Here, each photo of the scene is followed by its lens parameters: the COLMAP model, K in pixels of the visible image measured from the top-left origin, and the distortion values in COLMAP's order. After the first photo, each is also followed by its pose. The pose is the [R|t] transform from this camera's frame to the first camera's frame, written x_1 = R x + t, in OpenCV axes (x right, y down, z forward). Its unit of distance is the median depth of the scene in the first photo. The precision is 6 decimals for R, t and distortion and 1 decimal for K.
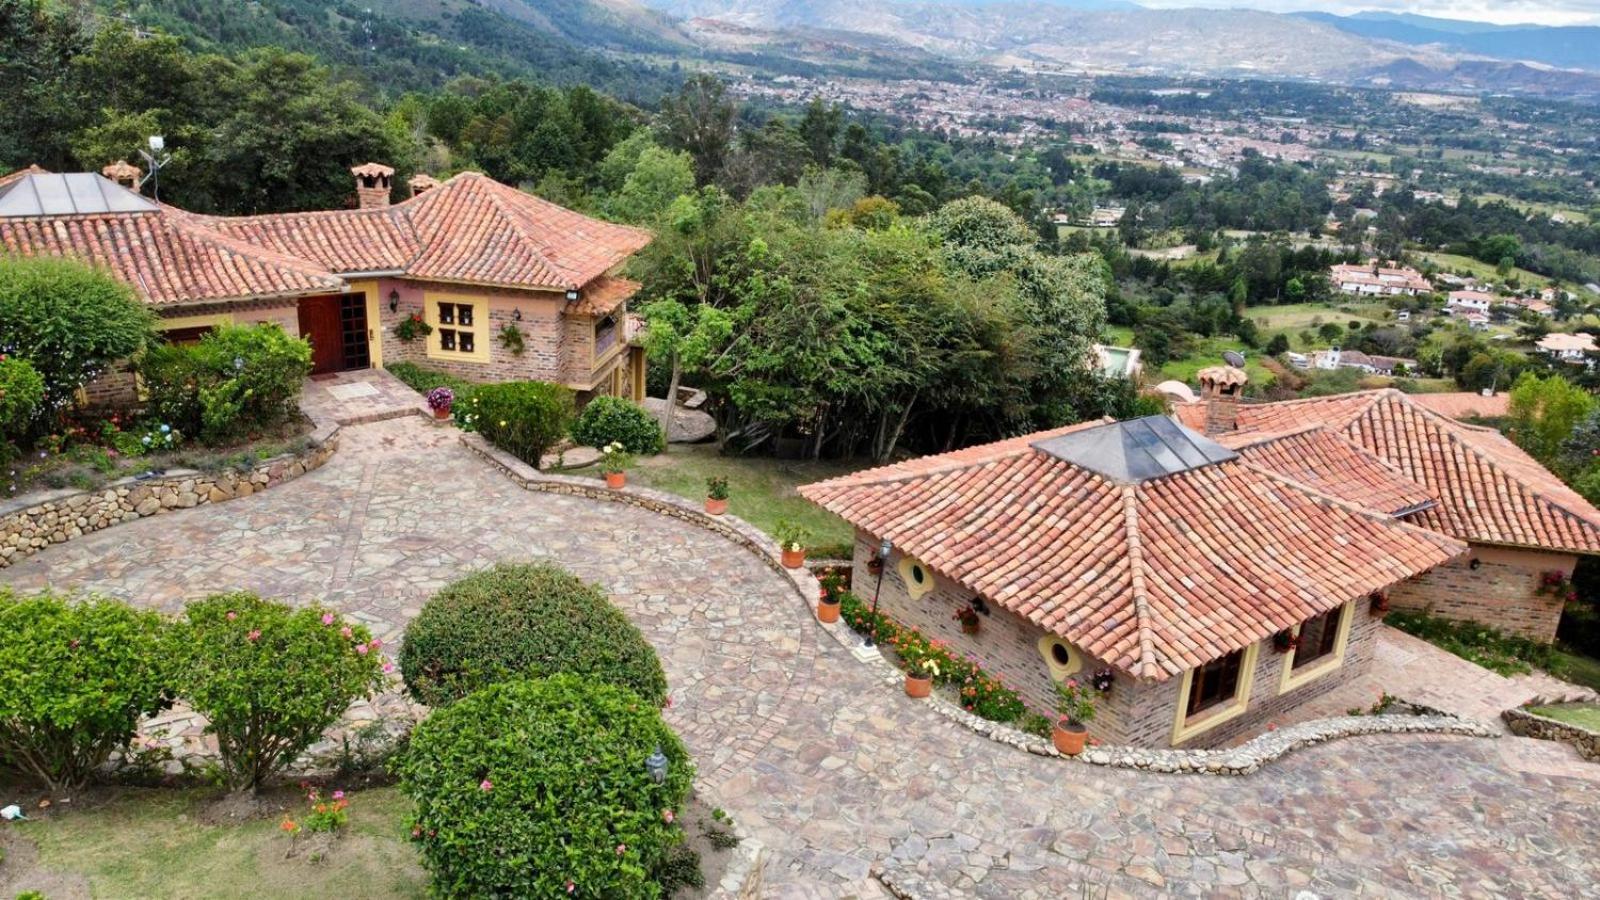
lens RADIAL K [[1205.8, 0, 796.2], [0, 1205.8, 446.9], [0, 0, 1]] dist [-0.005328, -0.007764]
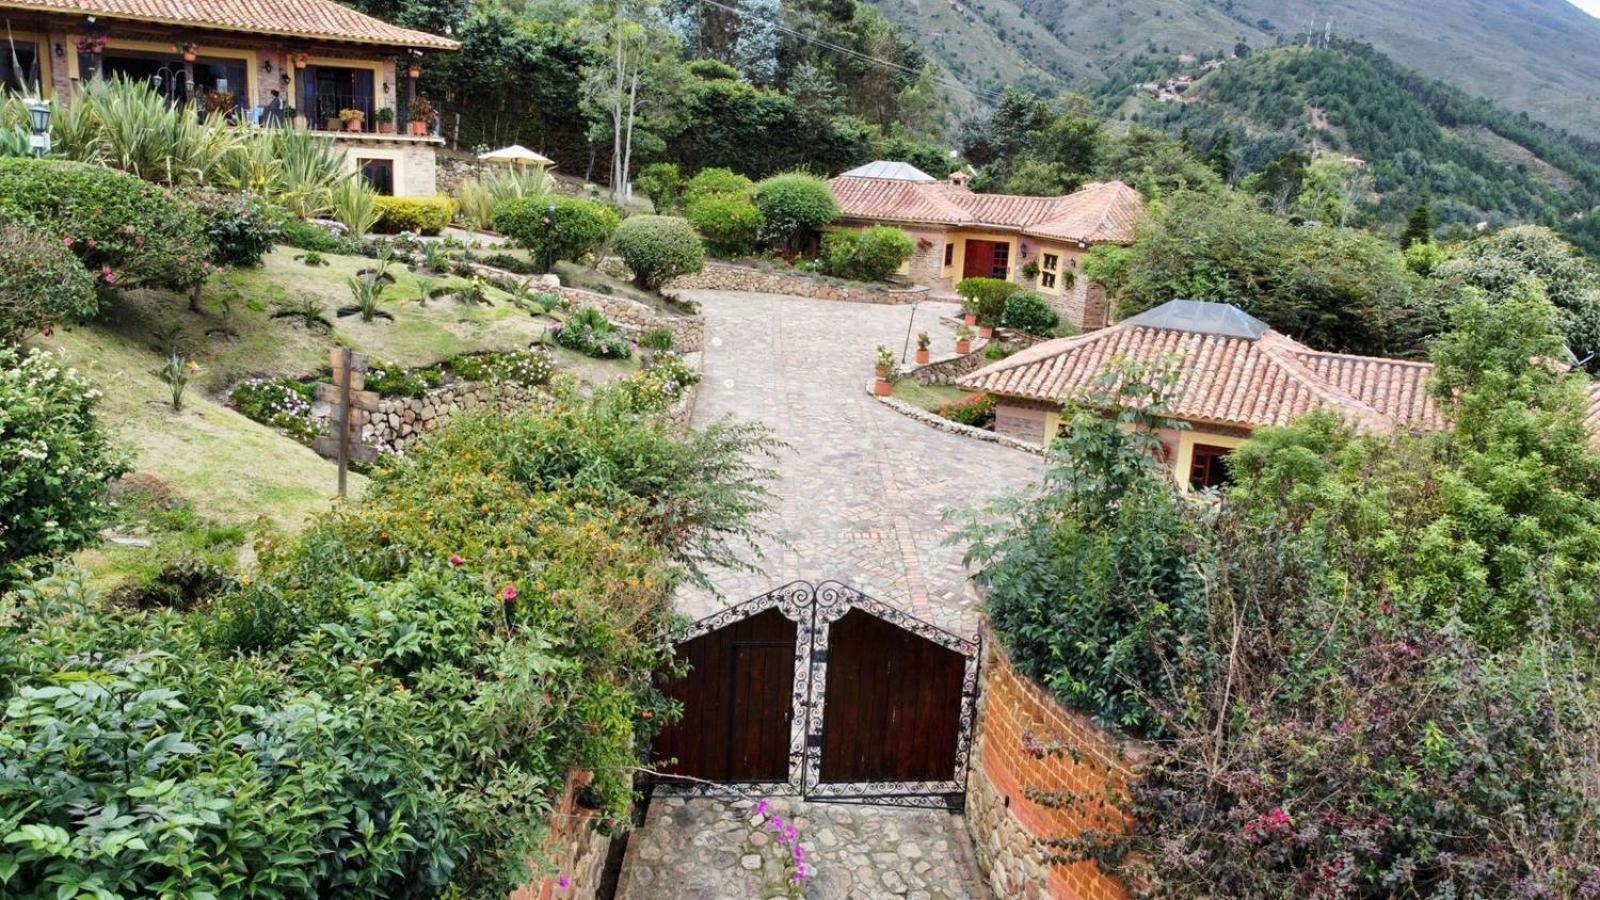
lens RADIAL K [[1199.5, 0, 788.3], [0, 1199.5, 450.4], [0, 0, 1]] dist [0.007030, -0.005733]
pose [[0.466081, 0.186176, -0.864932, 0.924650], [-0.320211, 0.946831, 0.031254, 0.175273], [0.824763, 0.262394, 0.500915, 0.026591]]
